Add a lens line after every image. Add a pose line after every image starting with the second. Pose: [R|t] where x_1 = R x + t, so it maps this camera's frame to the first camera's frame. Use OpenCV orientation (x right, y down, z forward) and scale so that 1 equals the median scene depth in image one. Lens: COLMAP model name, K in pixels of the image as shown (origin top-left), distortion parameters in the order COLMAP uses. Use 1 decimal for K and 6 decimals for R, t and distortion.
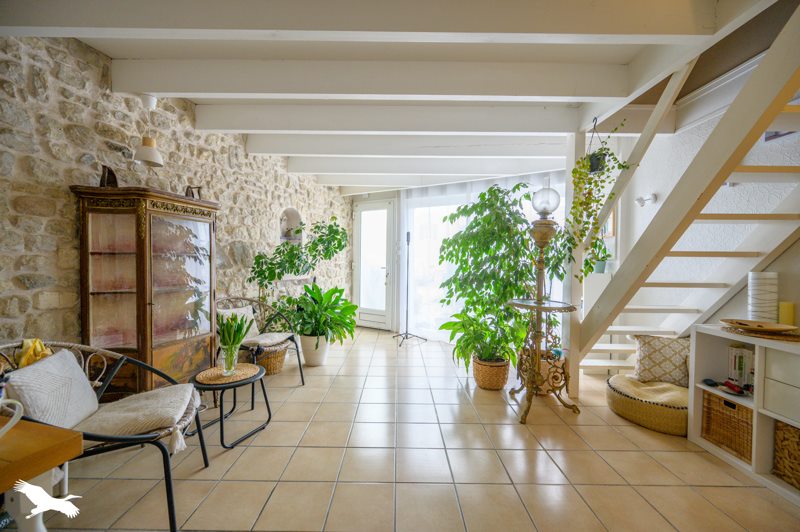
lens RADIAL K [[315.4, 0, 397.3], [0, 315.4, 266.9], [0, 0, 1]] dist [-0.004780, 0.000971]
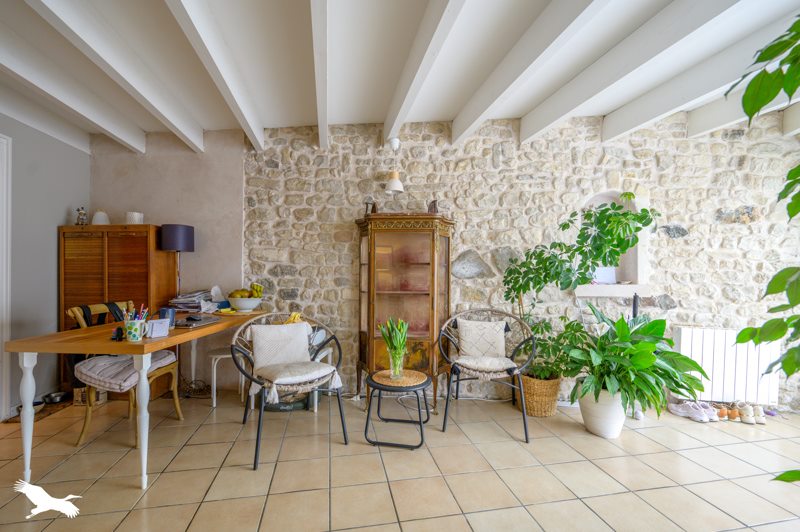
lens RADIAL K [[347.9, 0, 394.2], [0, 347.9, 268.7], [0, 0, 1]] dist [0.000886, 0.000191]
pose [[0.189554, -0.010289, -0.981816, 0.456744], [-0.018694, 0.999726, -0.014085, -0.001689], [0.981692, 0.021024, 0.189310, 0.591846]]
